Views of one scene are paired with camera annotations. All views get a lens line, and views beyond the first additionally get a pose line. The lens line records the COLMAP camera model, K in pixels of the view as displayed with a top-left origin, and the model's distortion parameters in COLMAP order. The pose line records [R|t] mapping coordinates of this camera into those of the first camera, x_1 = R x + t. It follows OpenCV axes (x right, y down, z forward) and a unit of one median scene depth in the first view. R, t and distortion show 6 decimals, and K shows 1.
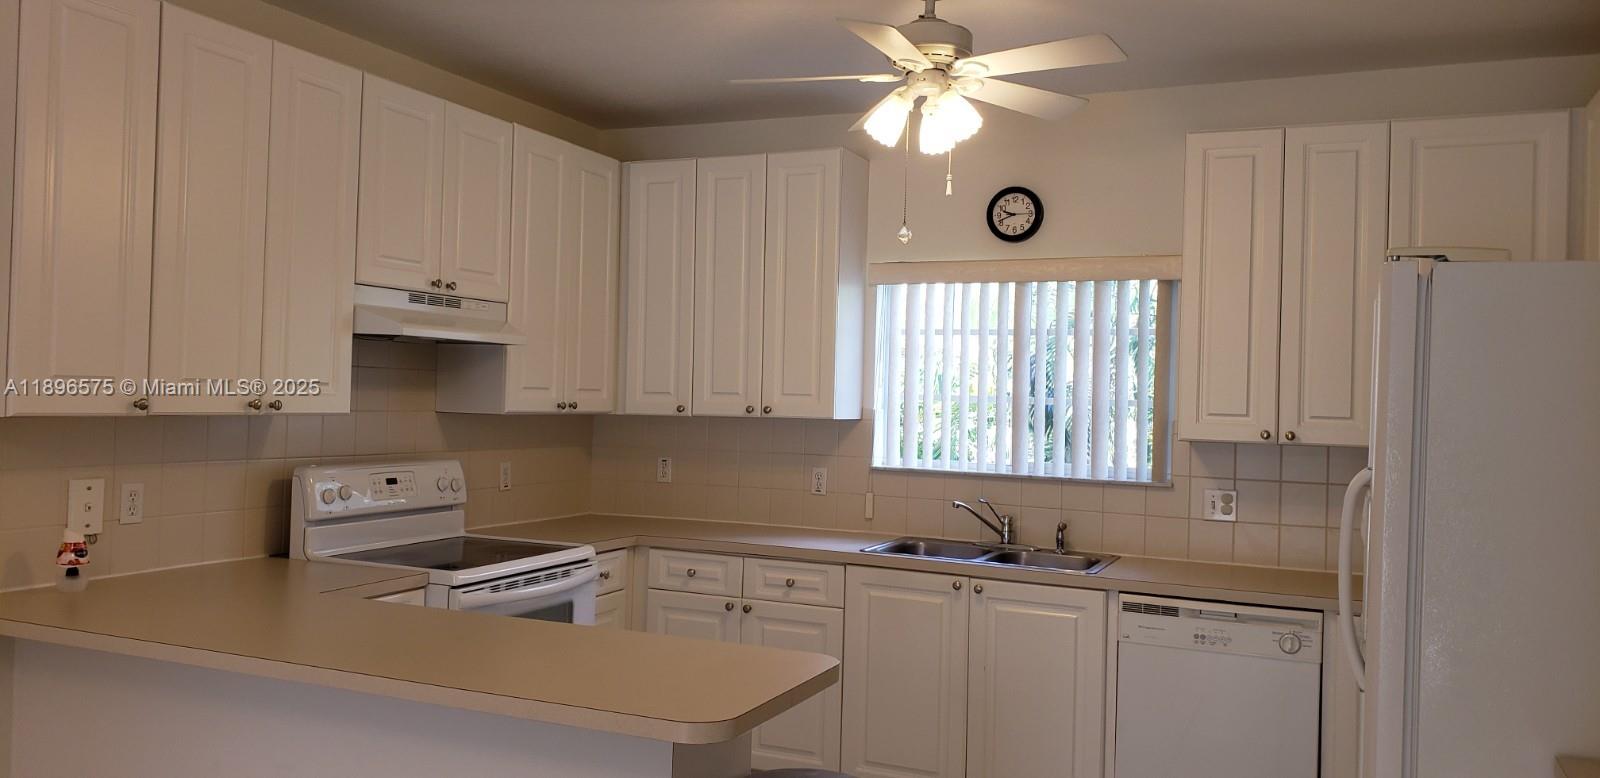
lens RADIAL K [[1199.9, 0, 800.0], [0, 1199.9, 389.0], [0, 0, 1]] dist [0.006163, 0.001477]
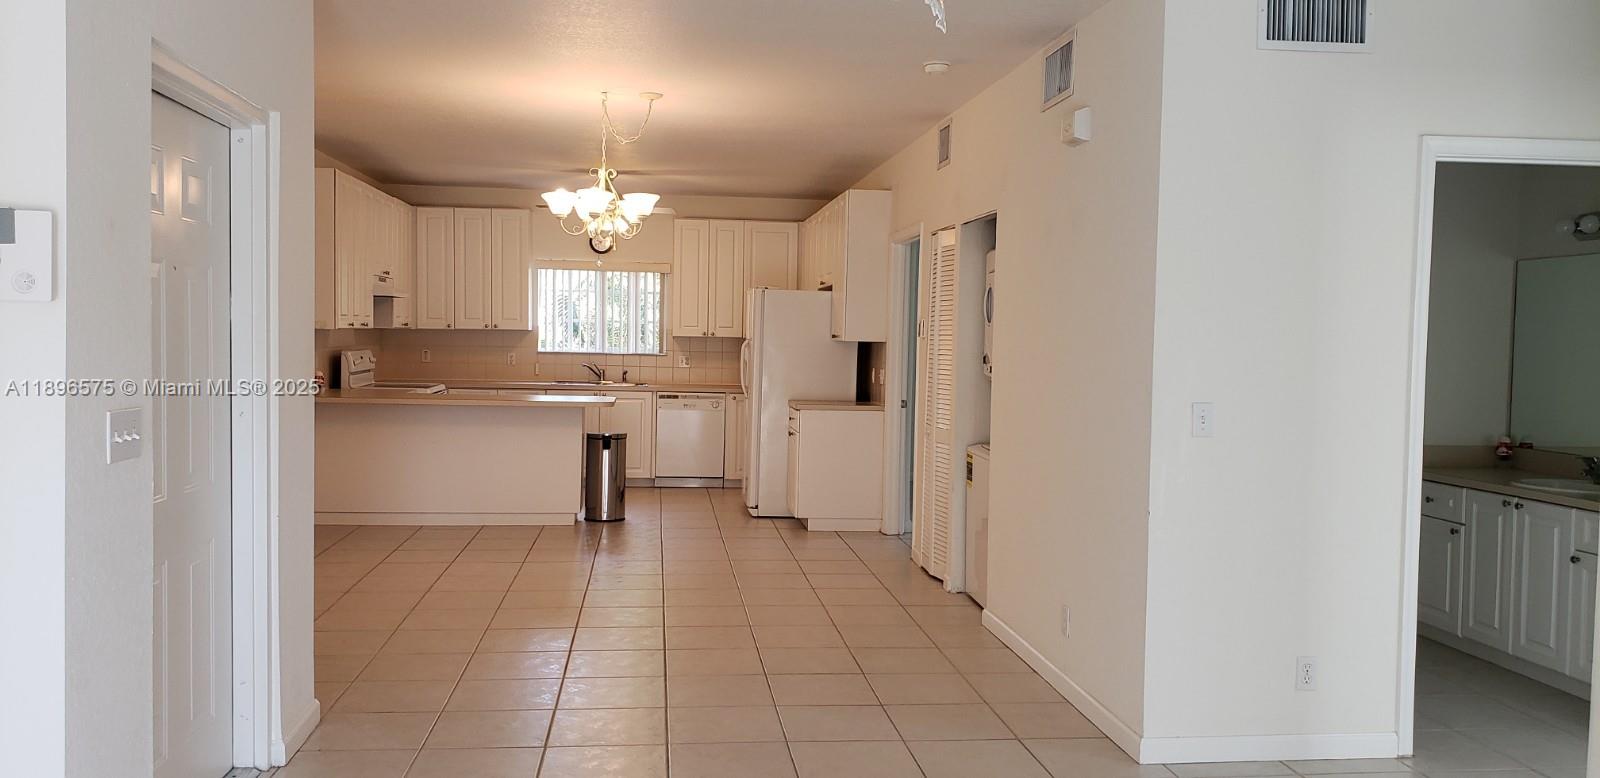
lens RADIAL K [[1199.9, 0, 800.0], [0, 1199.9, 389.0], [0, 0, 1]] dist [0.006163, 0.001477]
pose [[0.854734, -0.033518, 0.517983, -0.752274], [-0.001756, 0.997720, 0.067460, -0.018868], [-0.519064, -0.058570, 0.852727, -1.292411]]
